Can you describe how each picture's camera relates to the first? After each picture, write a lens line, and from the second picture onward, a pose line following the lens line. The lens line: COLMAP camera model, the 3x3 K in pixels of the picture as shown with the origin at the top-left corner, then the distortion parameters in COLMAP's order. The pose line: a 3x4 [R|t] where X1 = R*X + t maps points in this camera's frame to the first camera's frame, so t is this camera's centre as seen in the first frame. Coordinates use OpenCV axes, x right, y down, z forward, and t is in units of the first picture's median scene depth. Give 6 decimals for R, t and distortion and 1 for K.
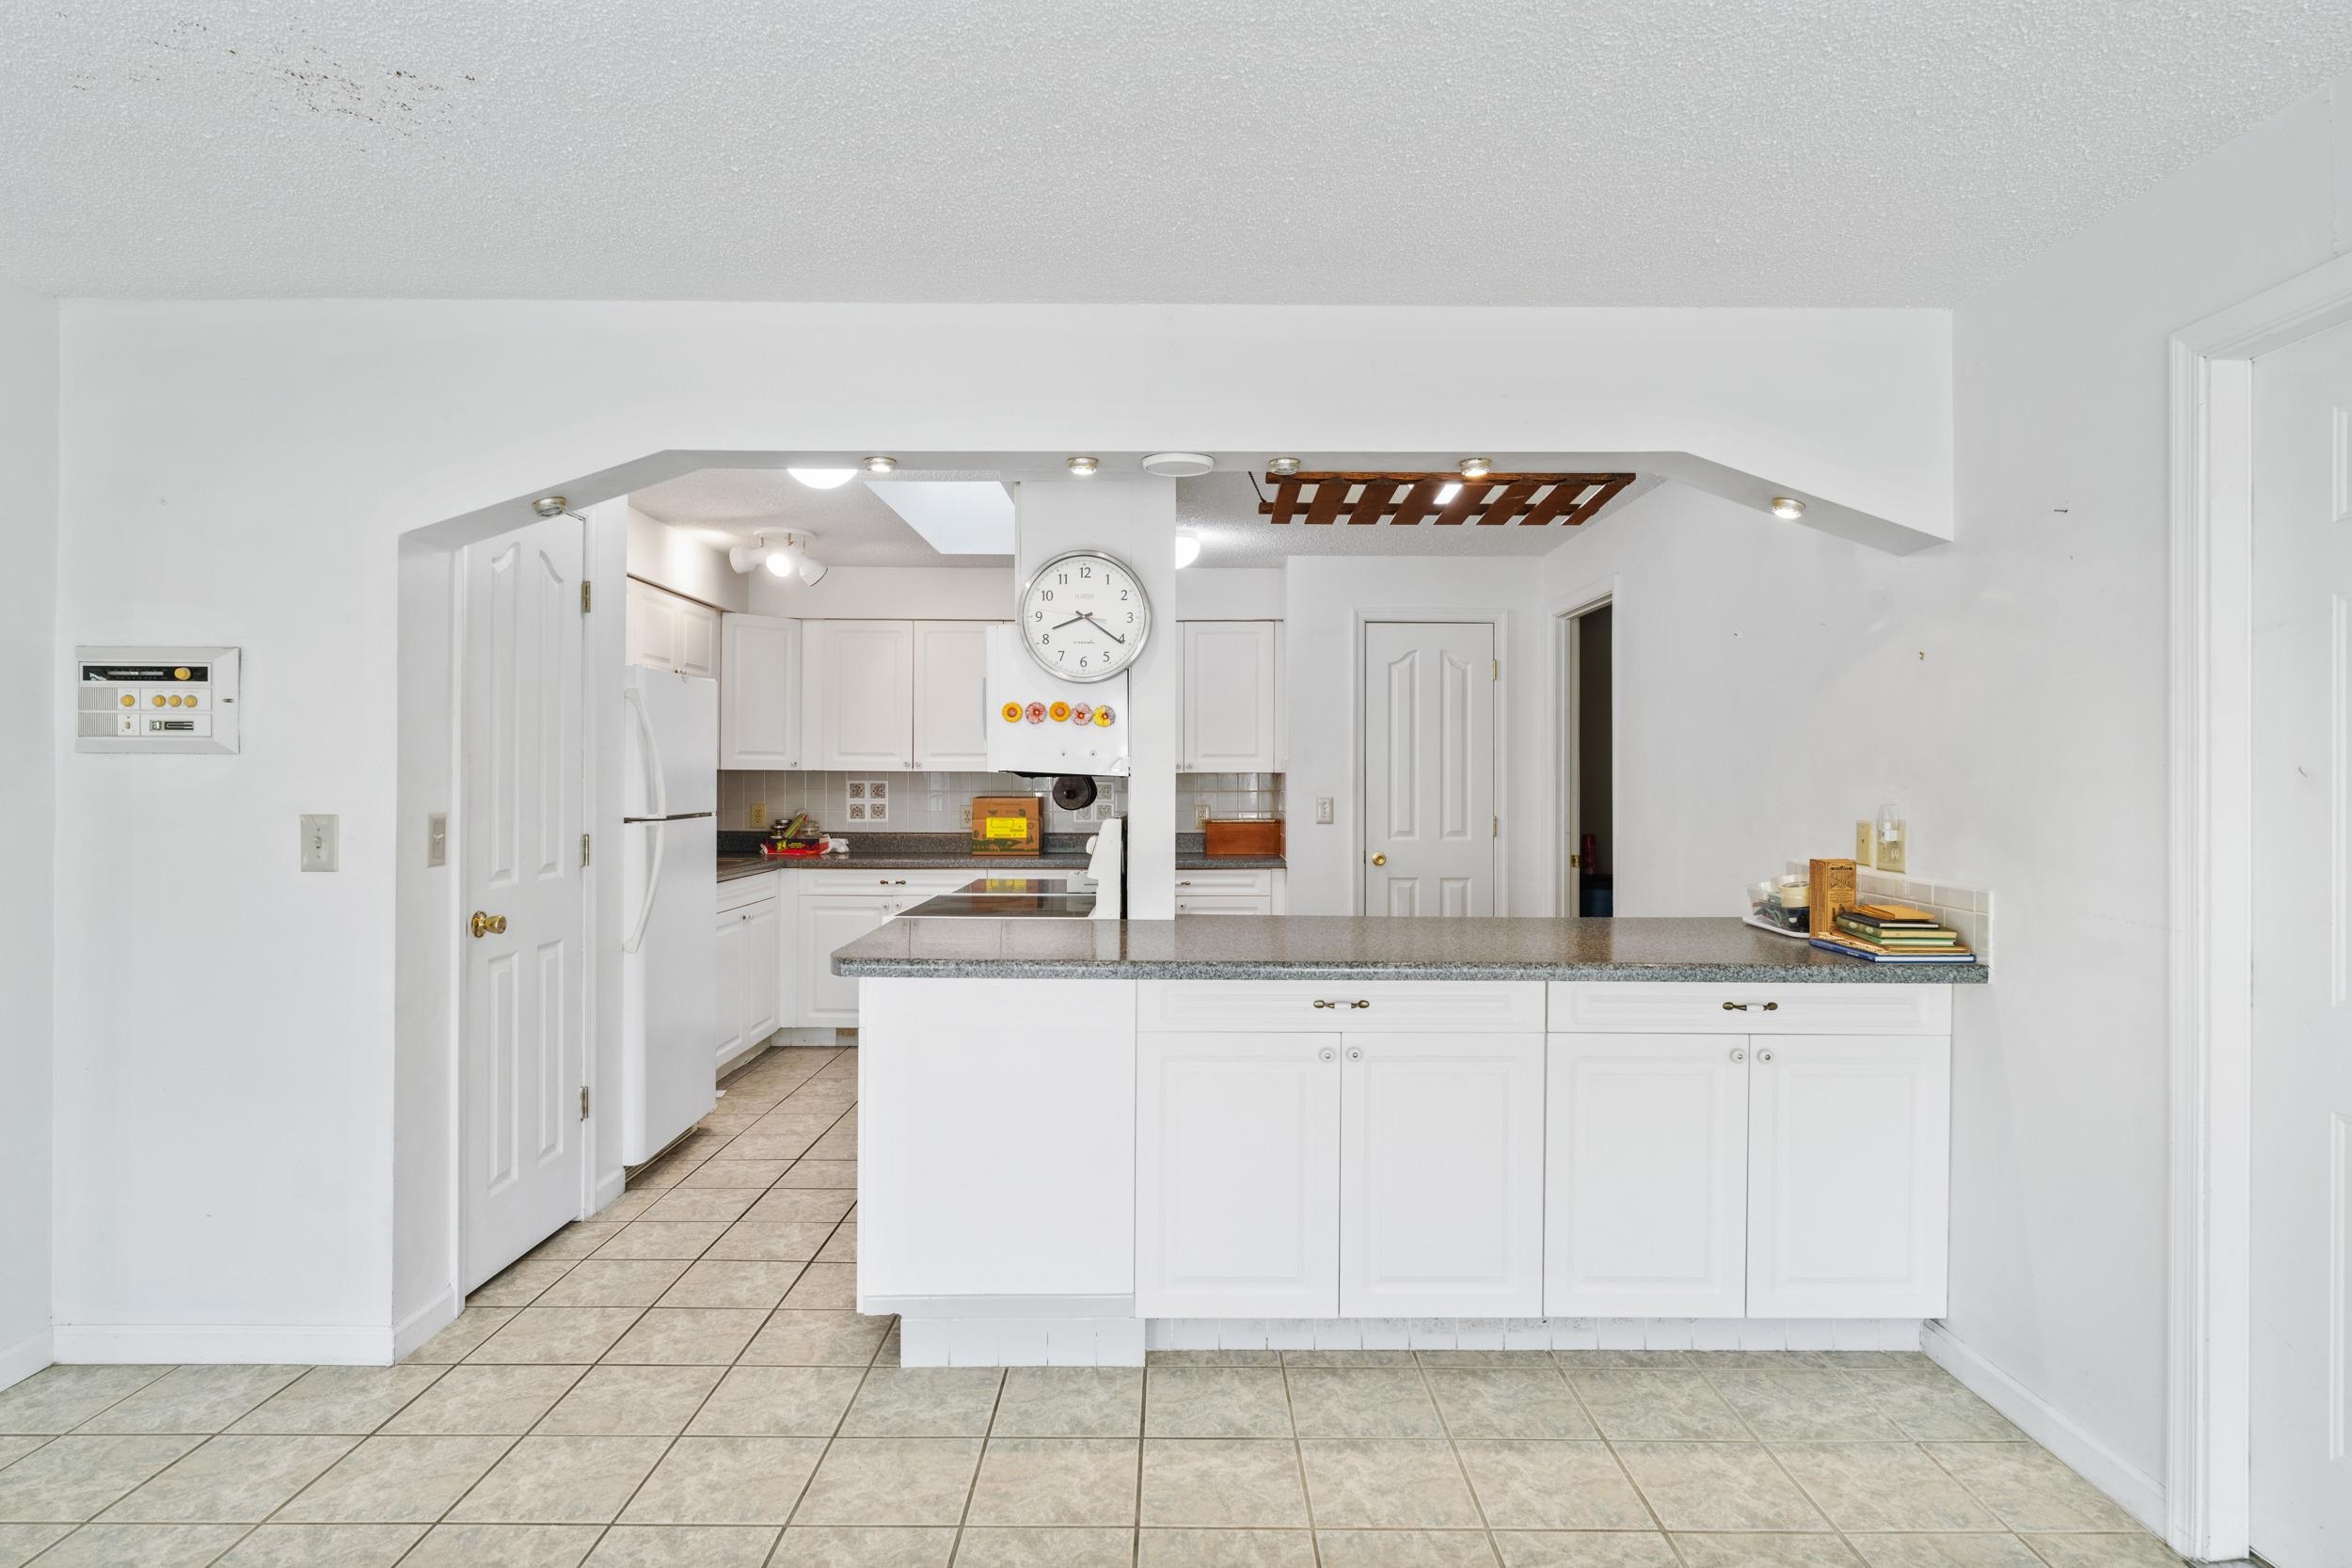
lens RADIAL K [[1282.0, 0, 1173.3], [0, 1282.0, 773.7], [0, 0, 1]] dist [-0.000942, -0.000904]
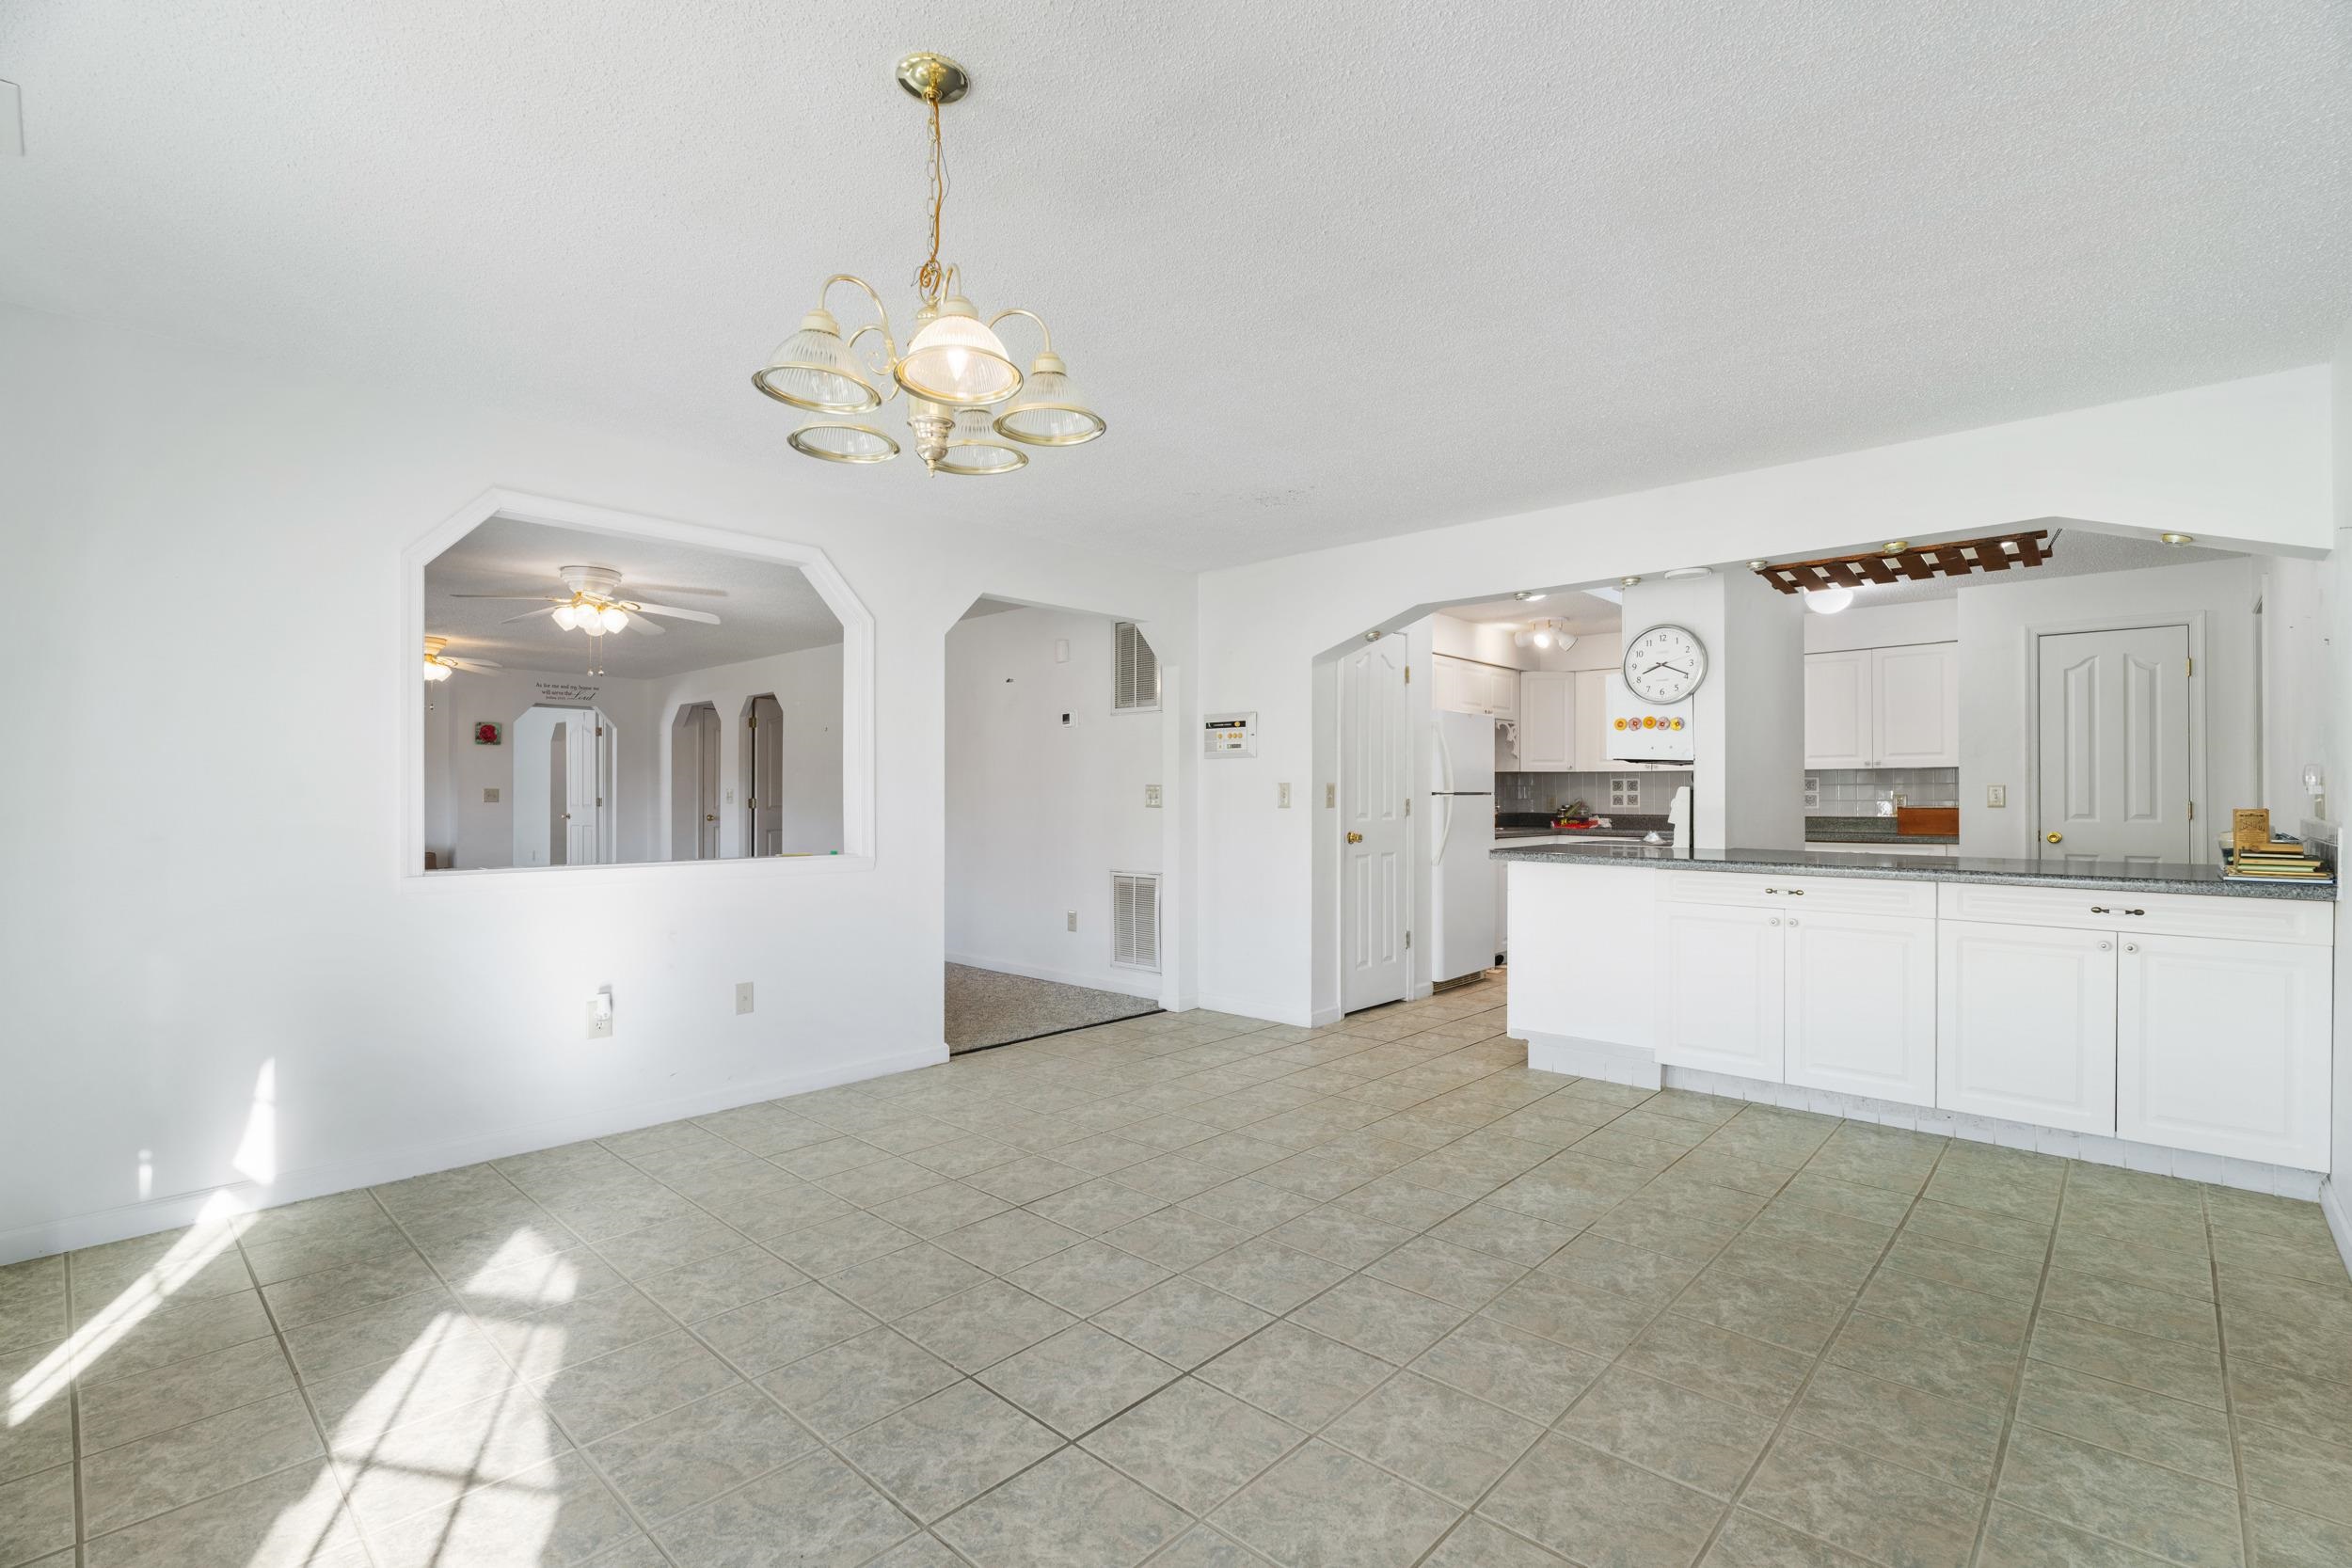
lens RADIAL K [[1046.9, 0, 1180.6], [0, 1046.9, 789.8], [0, 0, 1]] dist [-0.014999, -0.000181]
pose [[0.734228, -0.006260, -0.678874, 0.387916], [0.003955, 0.999980, -0.004943, 0.043912], [0.678891, 0.000944, 0.734238, -0.413820]]
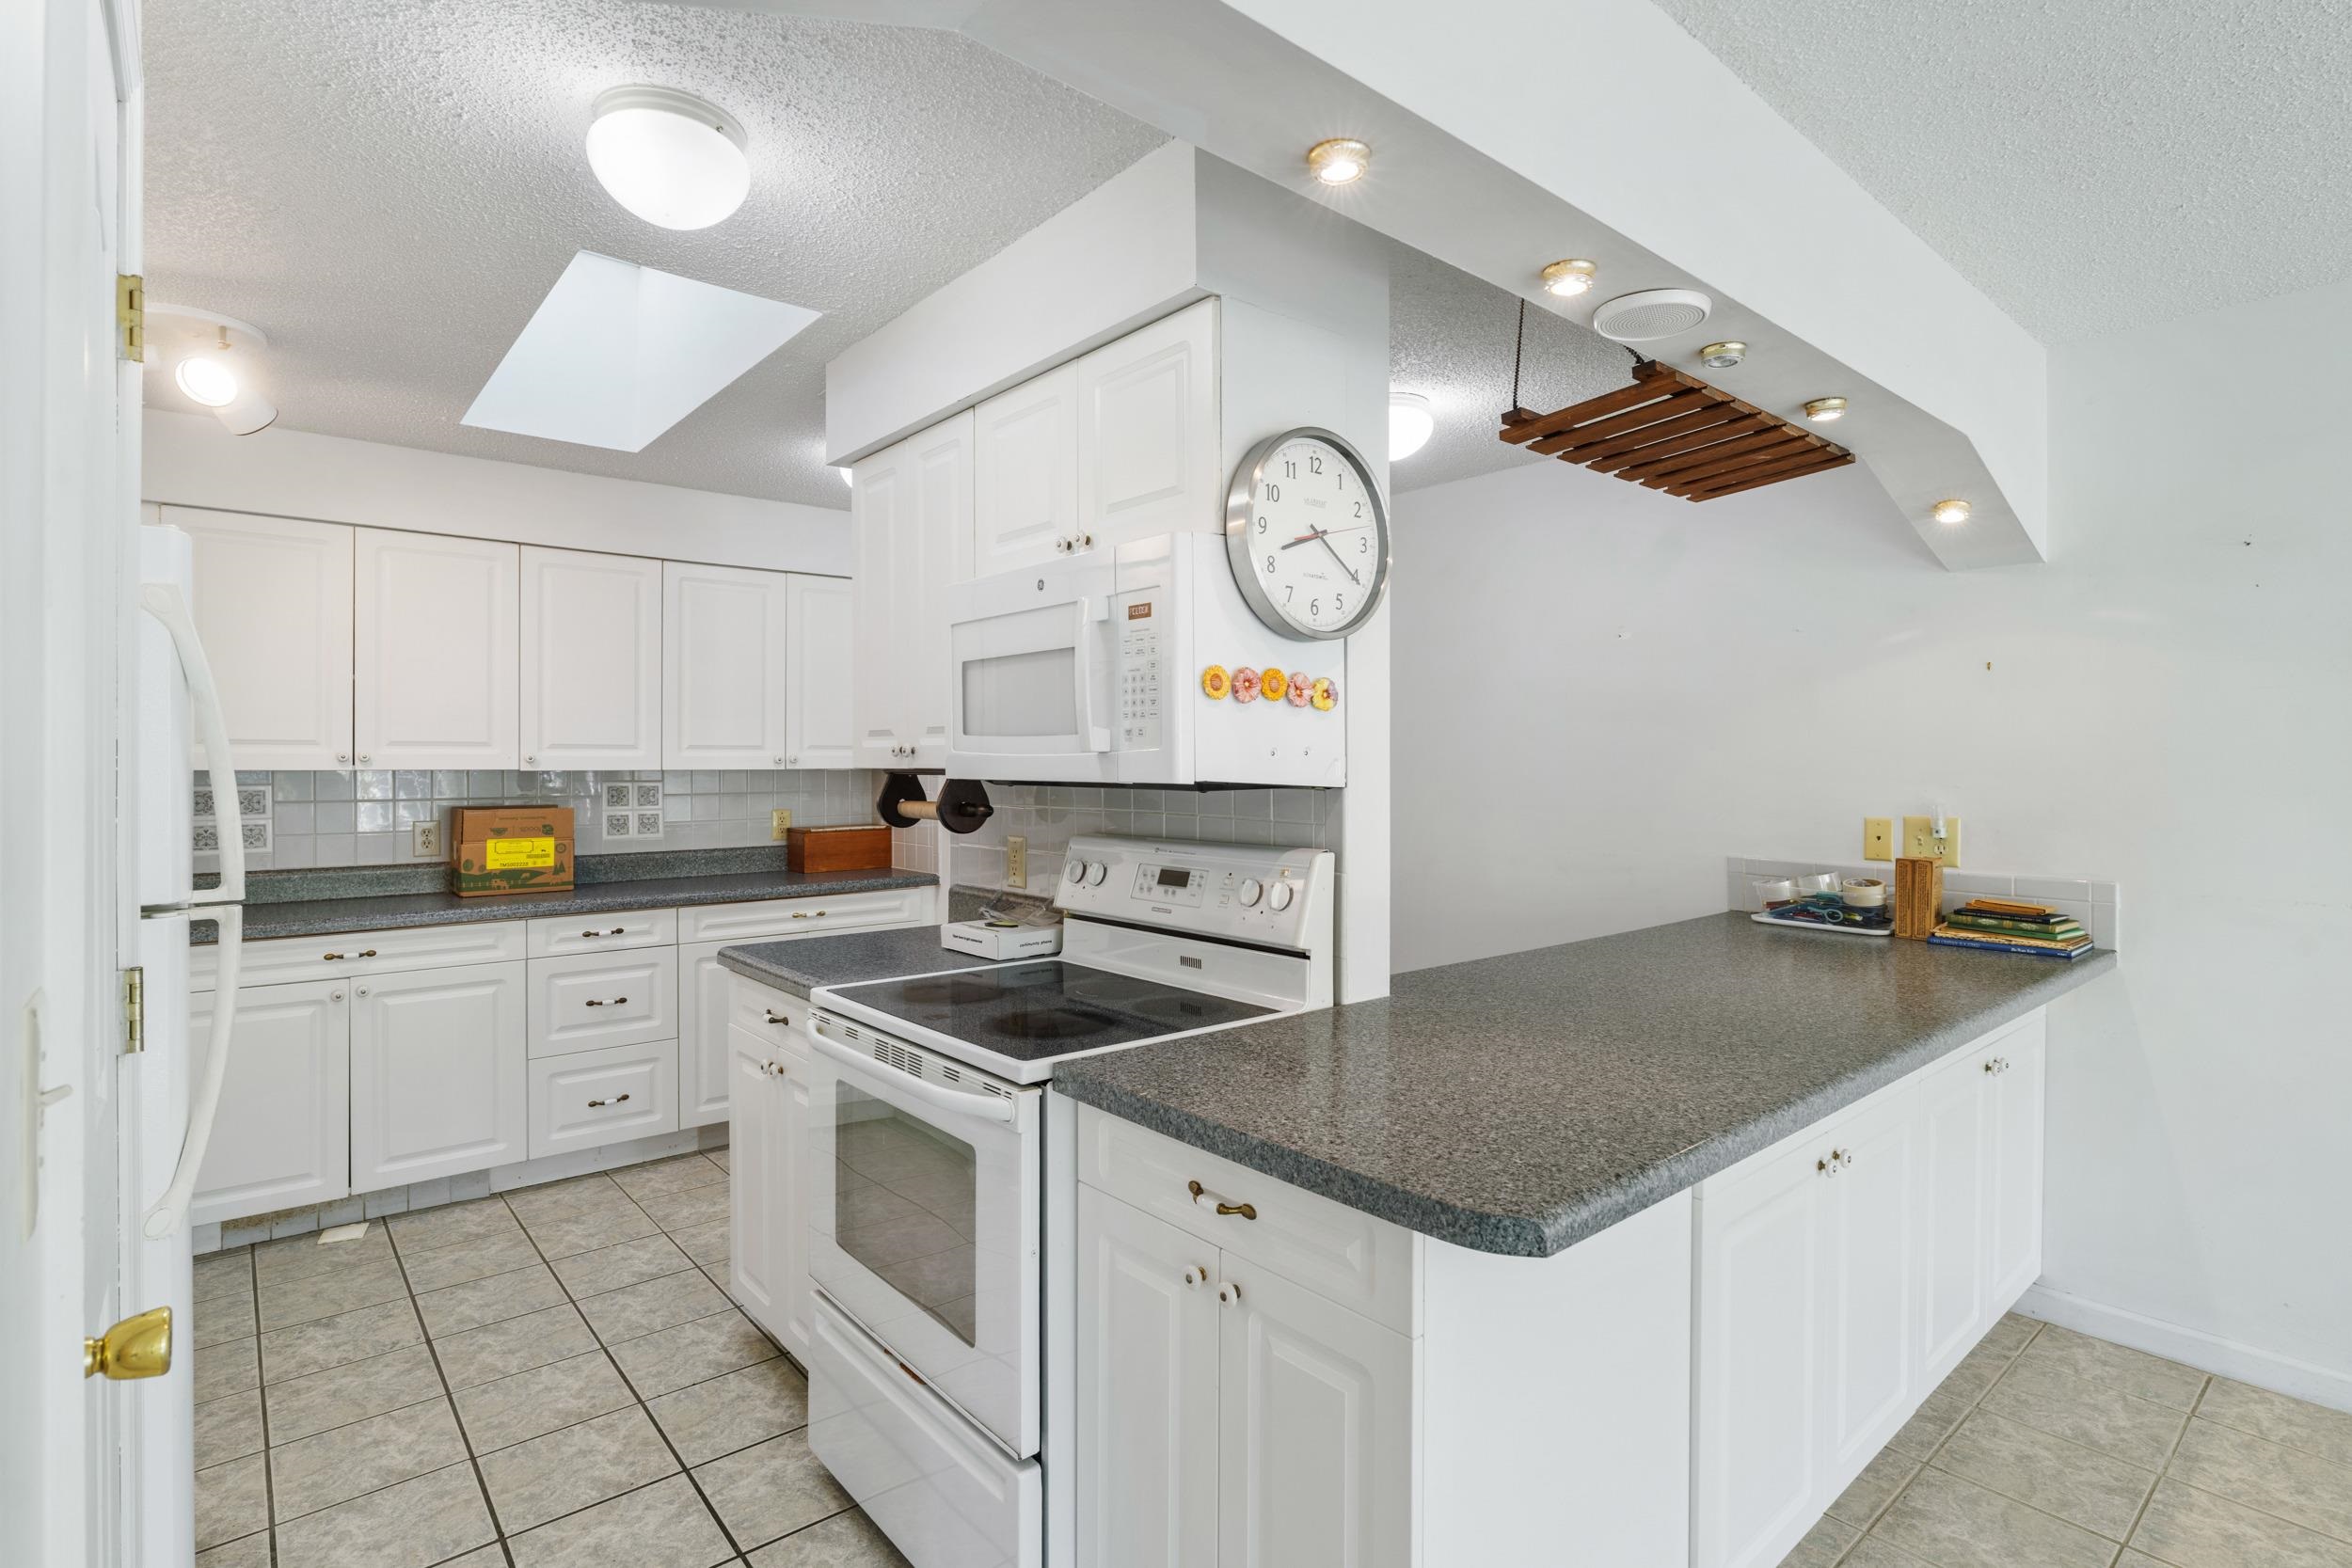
lens RADIAL K [[1151.2, 0, 1179.3], [0, 1151.2, 774.1], [0, 0, 1]] dist [-0.002875, -0.001161]
pose [[0.766661, -0.011358, 0.641951, -0.484419], [0.002699, 0.999892, 0.014467, -0.013393], [-0.642046, -0.009359, 0.766609, 0.607927]]
